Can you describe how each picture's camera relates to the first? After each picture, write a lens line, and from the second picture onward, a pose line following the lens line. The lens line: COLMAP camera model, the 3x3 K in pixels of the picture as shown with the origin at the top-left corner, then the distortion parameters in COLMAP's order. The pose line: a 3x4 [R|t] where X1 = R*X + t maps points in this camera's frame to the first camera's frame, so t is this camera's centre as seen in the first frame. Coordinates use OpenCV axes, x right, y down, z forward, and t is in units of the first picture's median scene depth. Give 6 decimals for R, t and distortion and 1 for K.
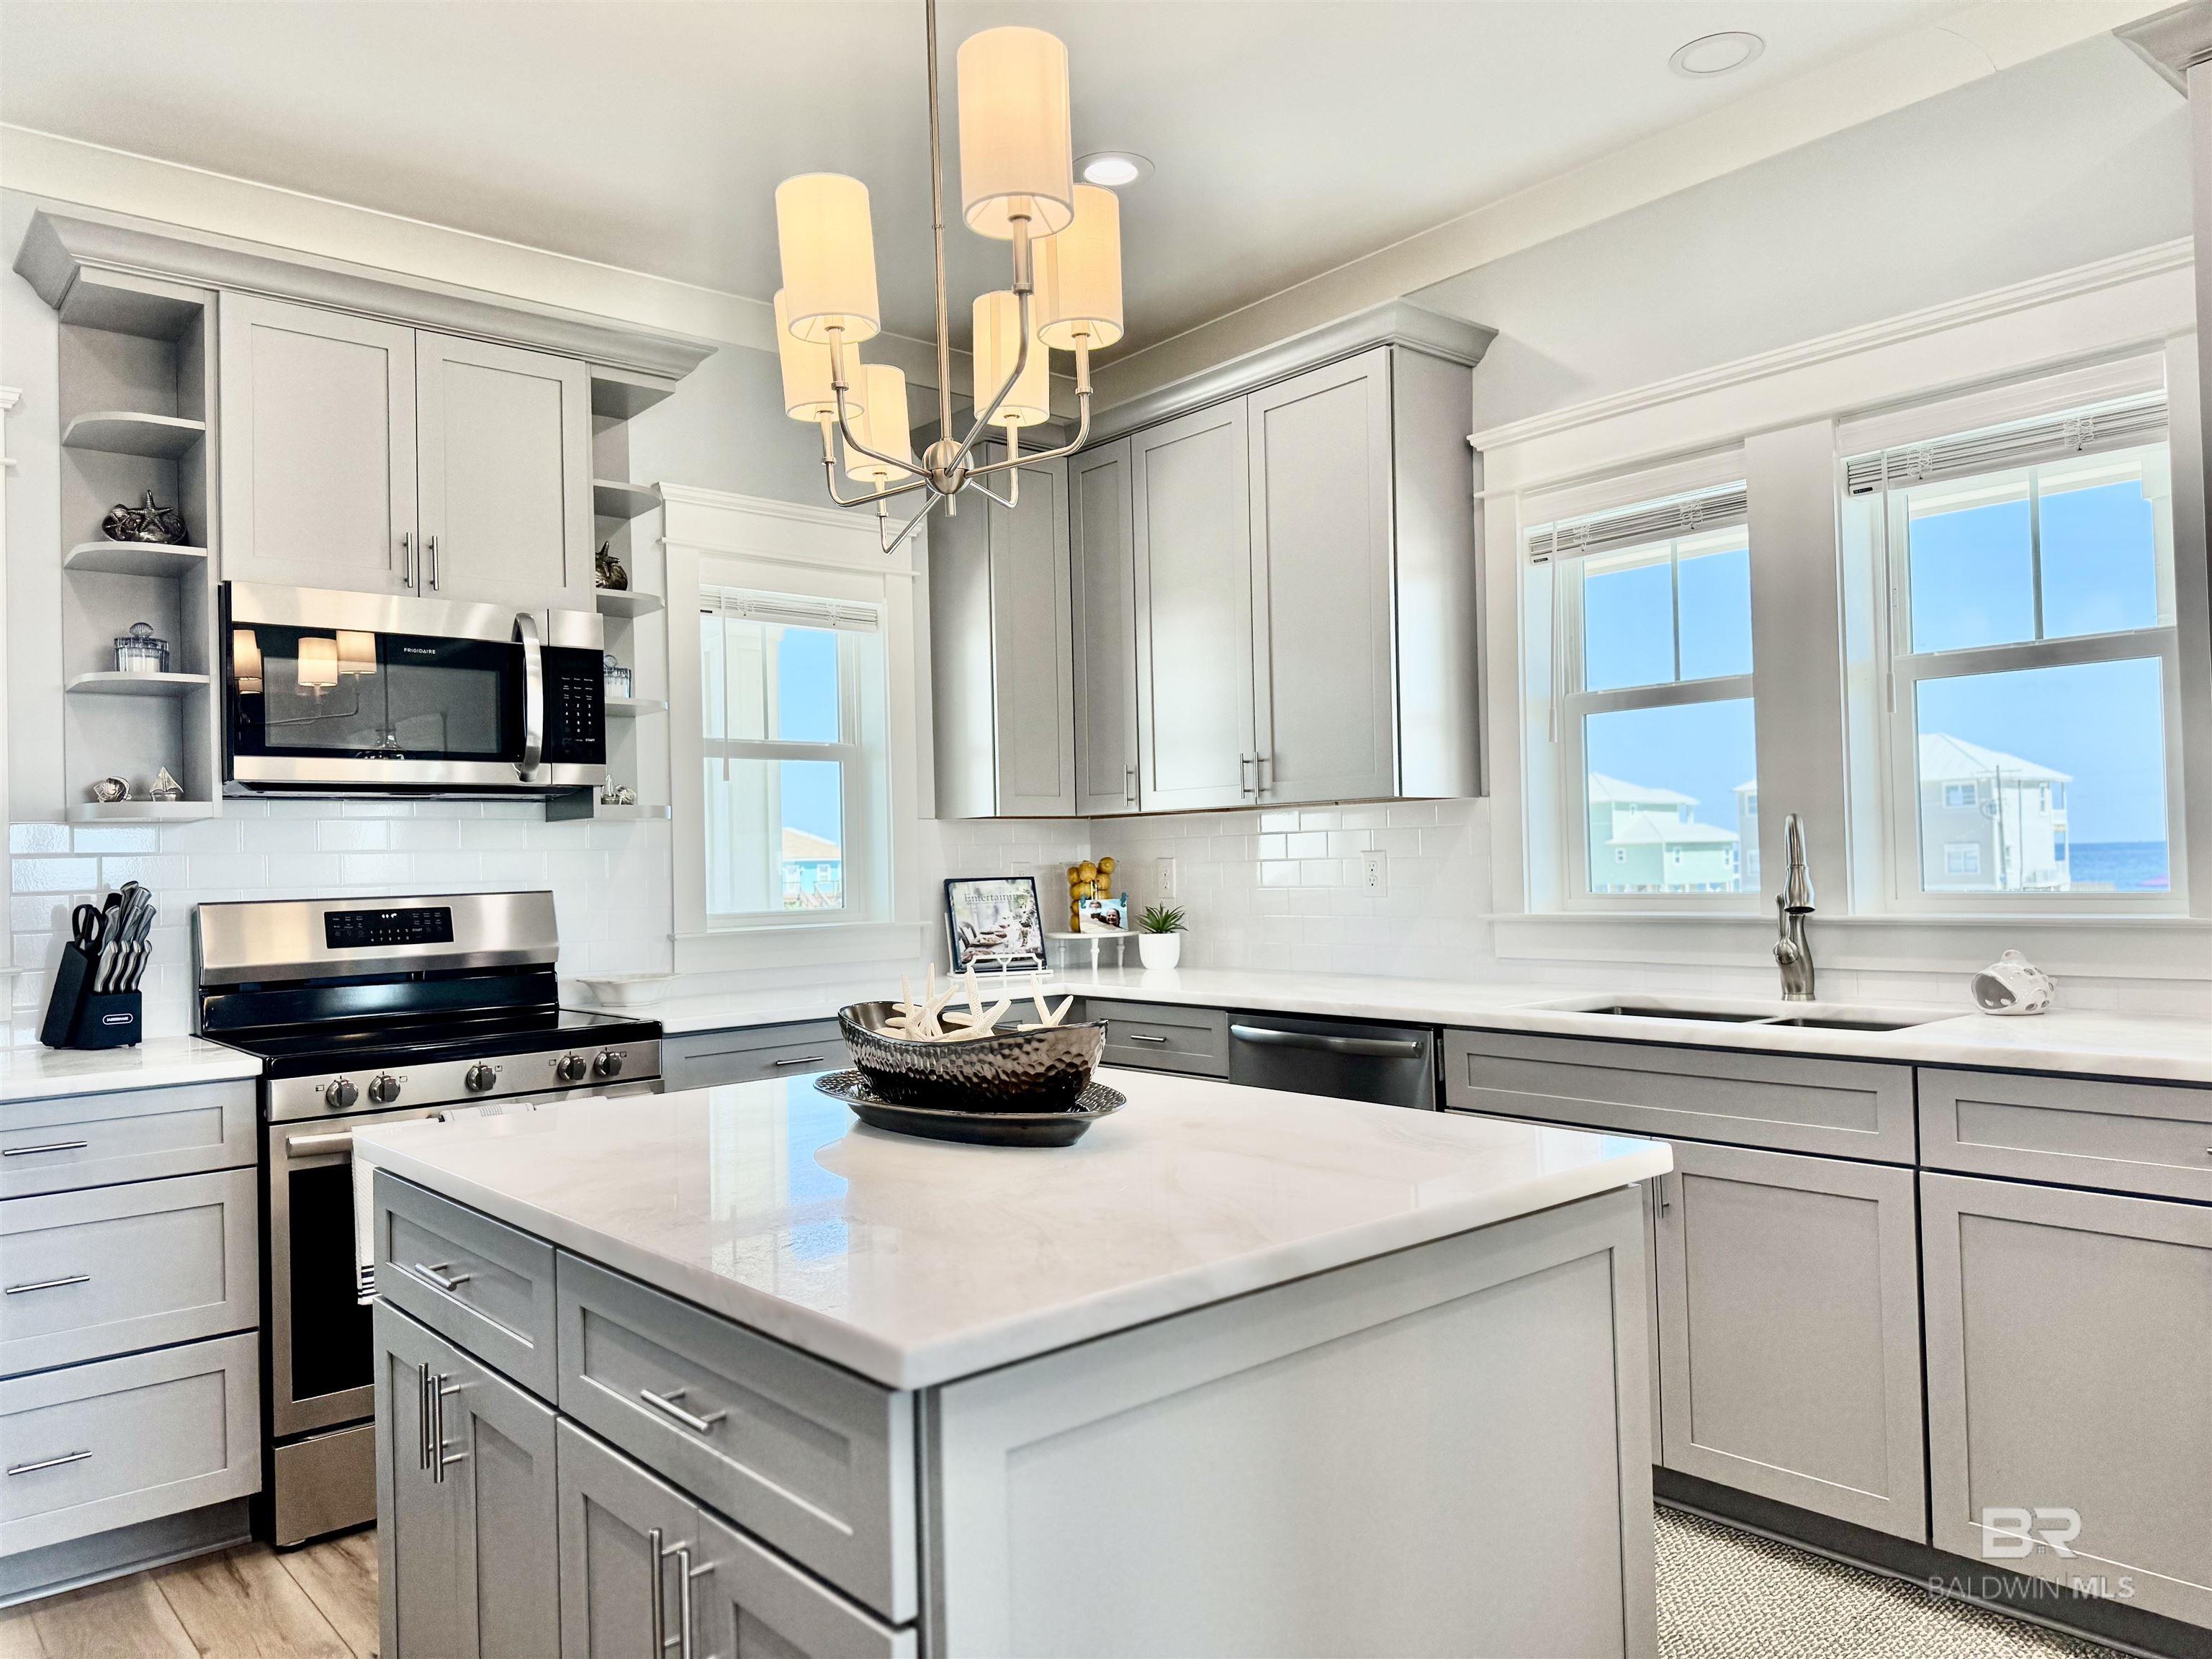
lens RADIAL K [[1559.7, 0, 1103.5], [0, 1559.7, 837.5], [0, 0, 1]] dist [0.032284, -0.039229]
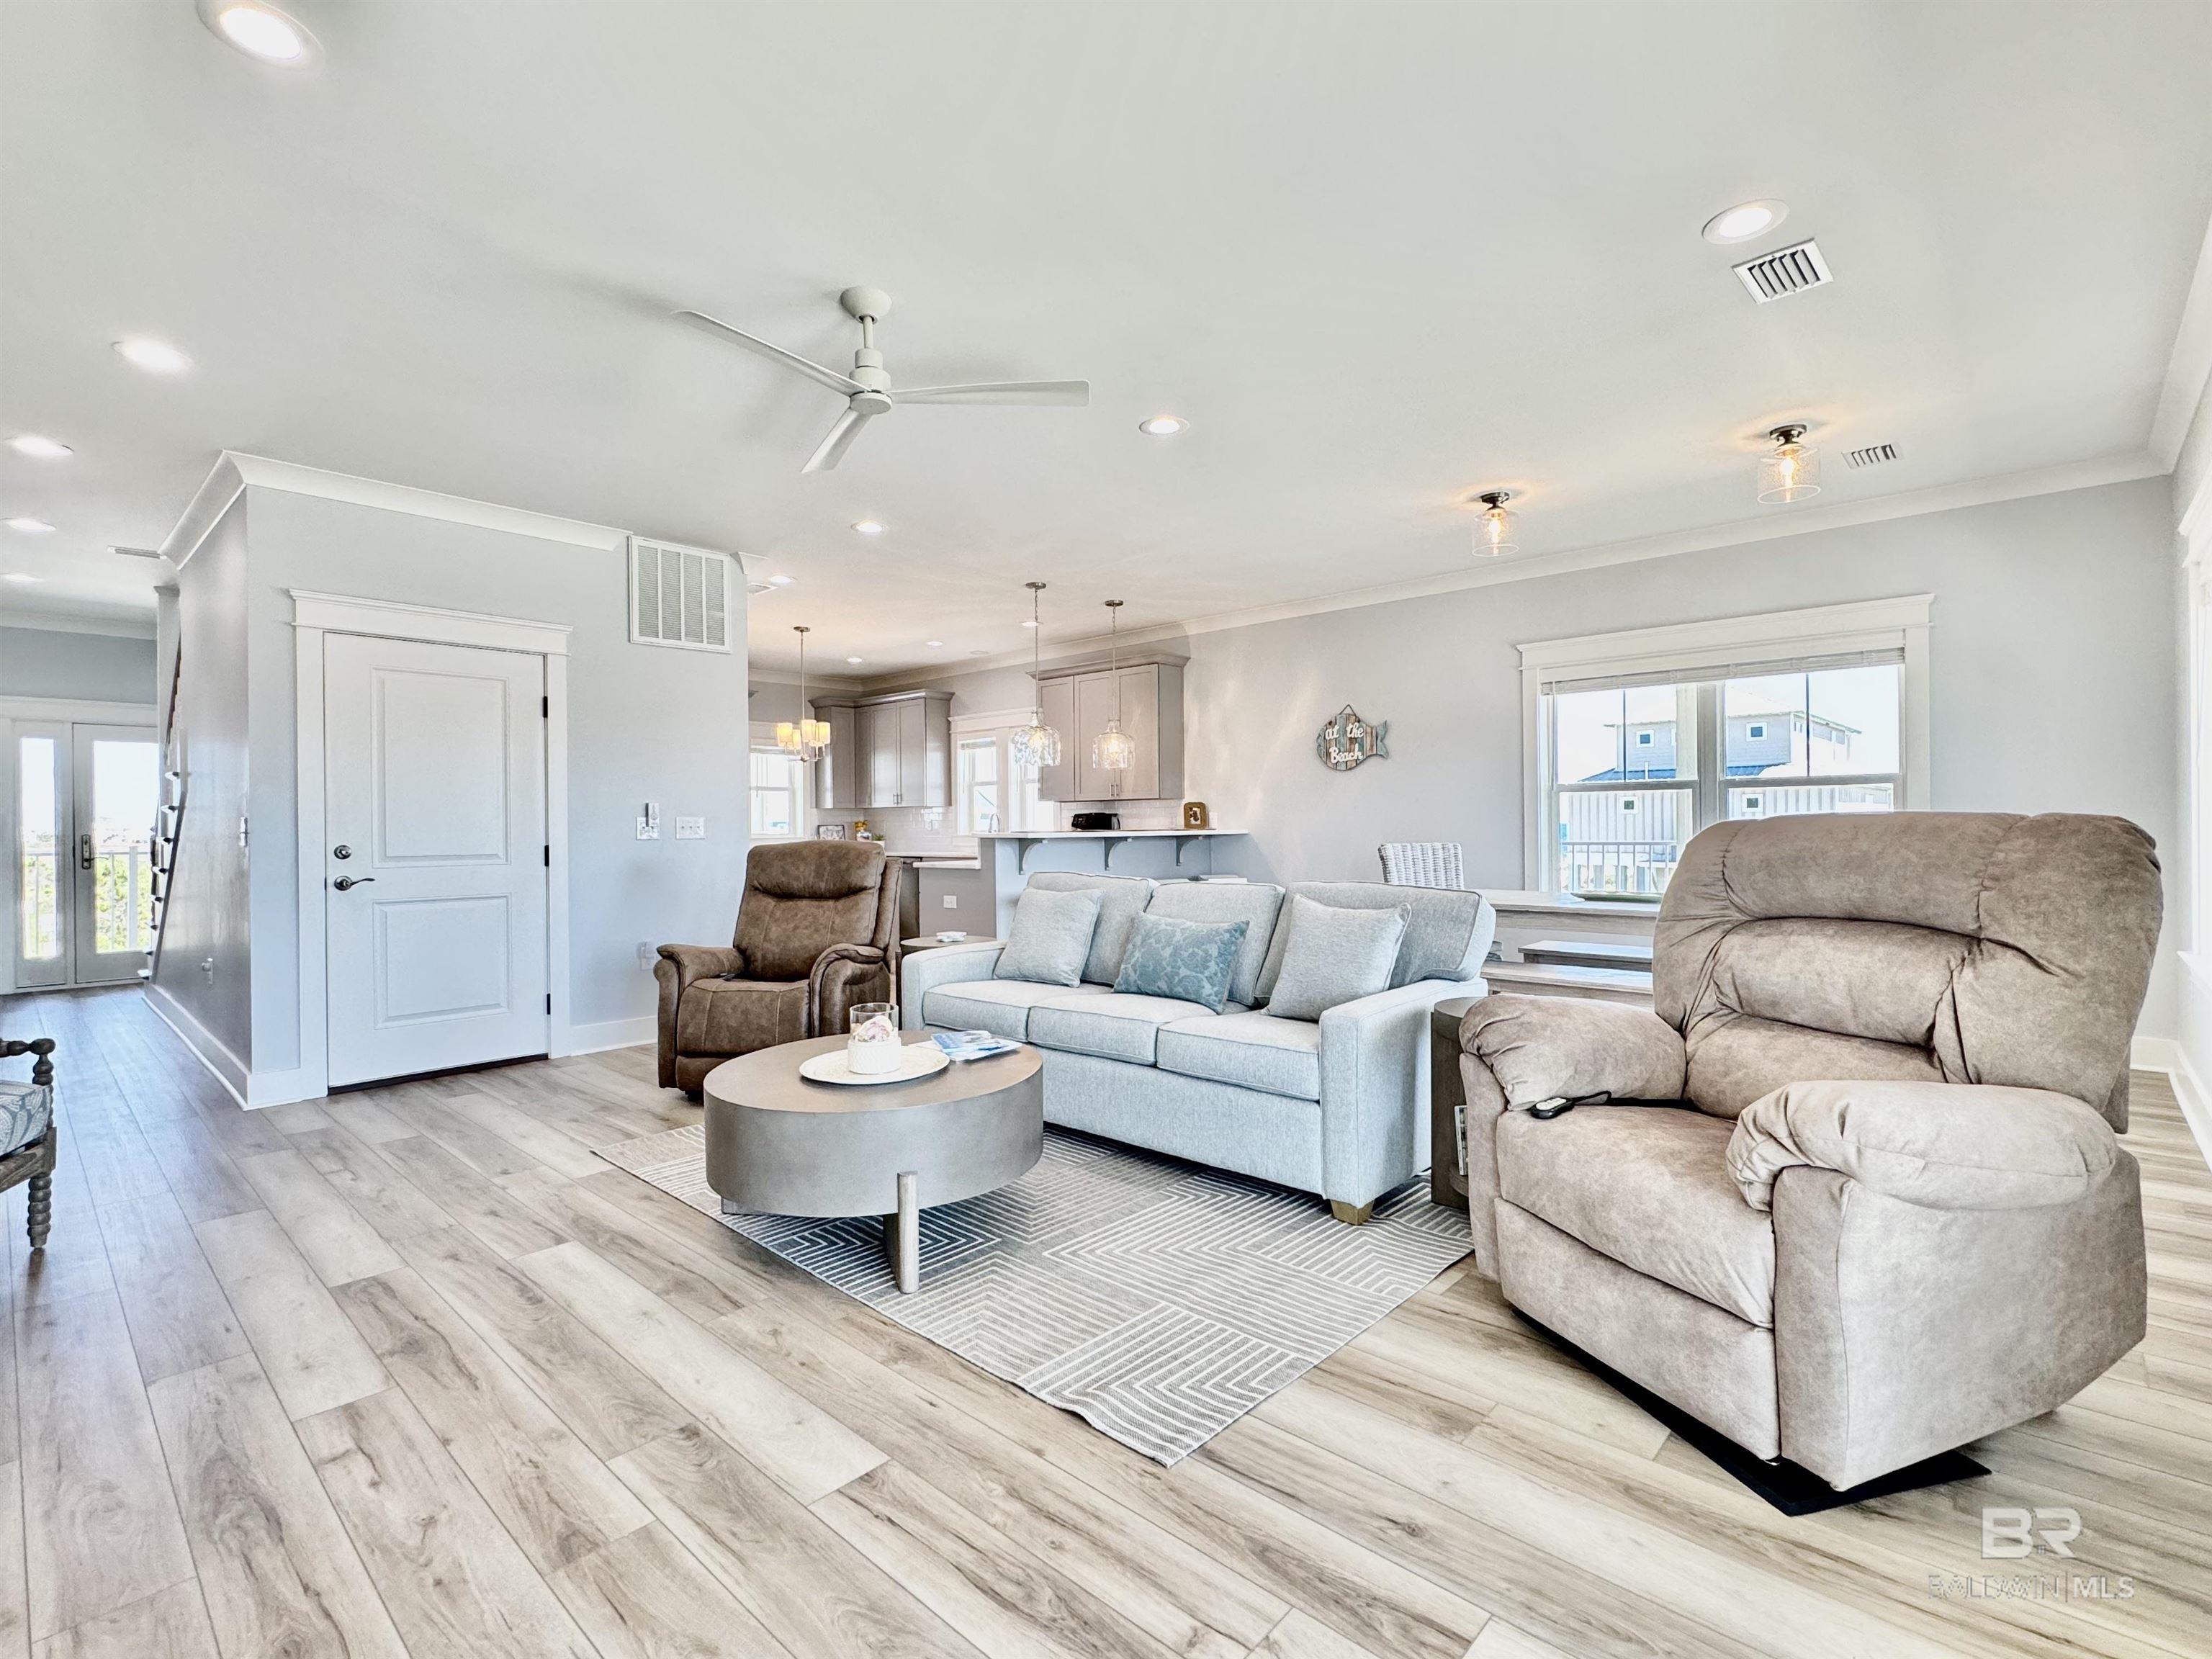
lens RADIAL K [[1029.0, 0, 1107.4], [0, 1029.0, 824.2], [0, 0, 1]] dist [0.000221, 0.000002]
pose [[0.992079, 0.012050, 0.125038, 0.315793], [-0.013313, 0.999868, 0.009270, -0.009309], [-0.124910, -0.010862, 0.992109, -1.751346]]
